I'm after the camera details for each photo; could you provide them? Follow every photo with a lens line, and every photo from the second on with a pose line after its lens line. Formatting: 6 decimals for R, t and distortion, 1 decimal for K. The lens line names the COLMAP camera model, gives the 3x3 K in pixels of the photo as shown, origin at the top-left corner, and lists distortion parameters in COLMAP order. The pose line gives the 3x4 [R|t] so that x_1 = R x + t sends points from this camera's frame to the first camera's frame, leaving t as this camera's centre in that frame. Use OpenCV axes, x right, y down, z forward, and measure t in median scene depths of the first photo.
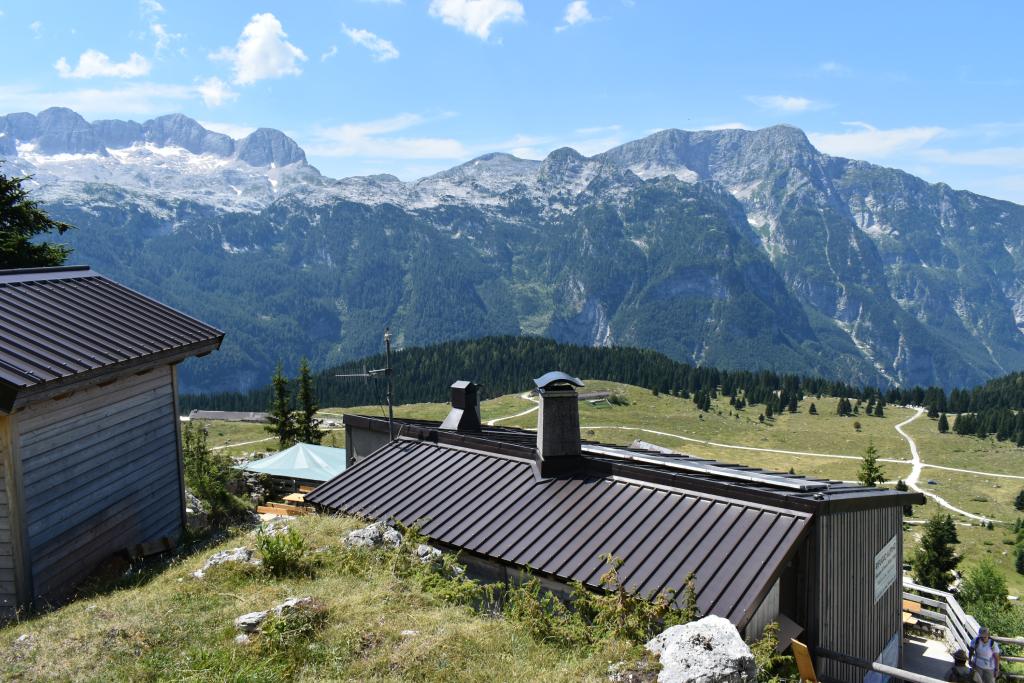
lens RADIAL K [[841.2, 0, 508.8], [0, 841.2, 348.2], [0, 0, 1]] dist [-0.001026, 0.019932]
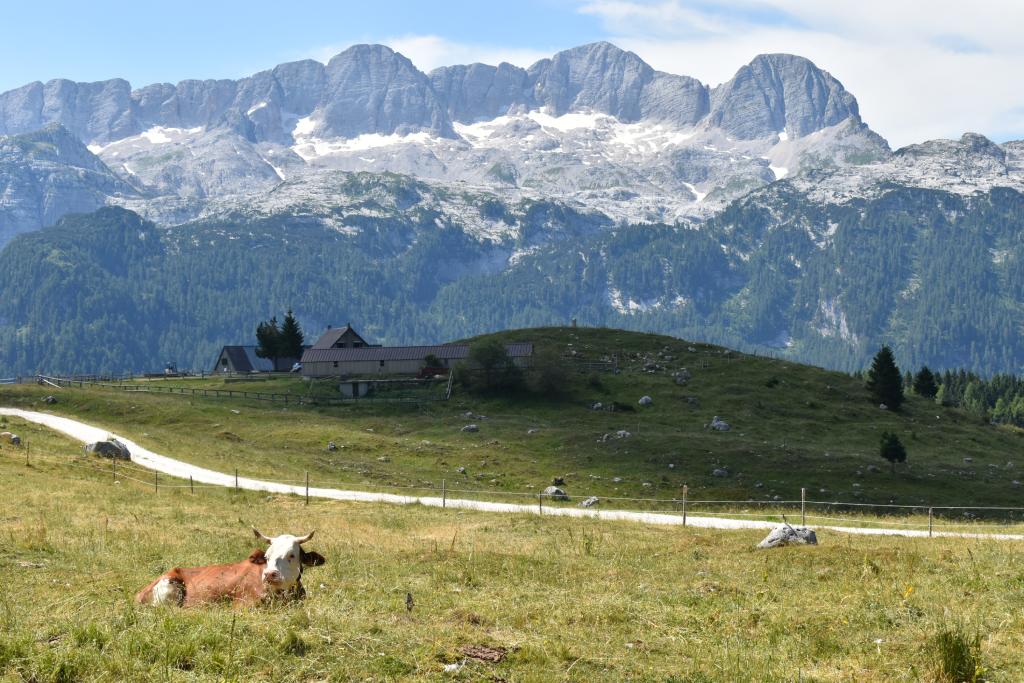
lens RADIAL K [[1894.6, 0, 514.3], [0, 1894.6, 345.1], [0, 0, 1]] dist [-0.016905, 0.000000]
pose [[0.886657, -0.011946, -0.462273, 0.057626], [-0.050028, 0.991321, -0.121573, 0.019694], [0.459713, 0.130920, 0.878364, 0.113270]]
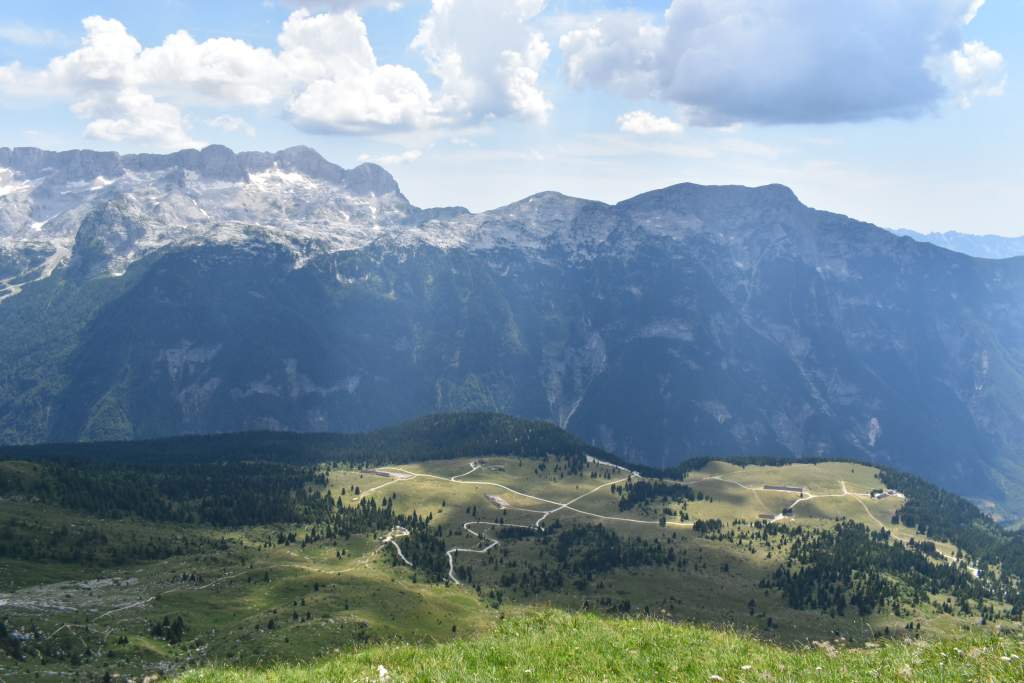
lens RADIAL K [[841.2, 0, 517.2], [0, 841.2, 336.9], [0, 0, 1]] dist [-0.001026, 0.019932]
pose [[0.994689, 0.062304, -0.081928, 0.071099], [-0.058280, 0.997015, 0.050632, -0.095640], [0.084838, -0.045589, 0.995351, -0.333160]]
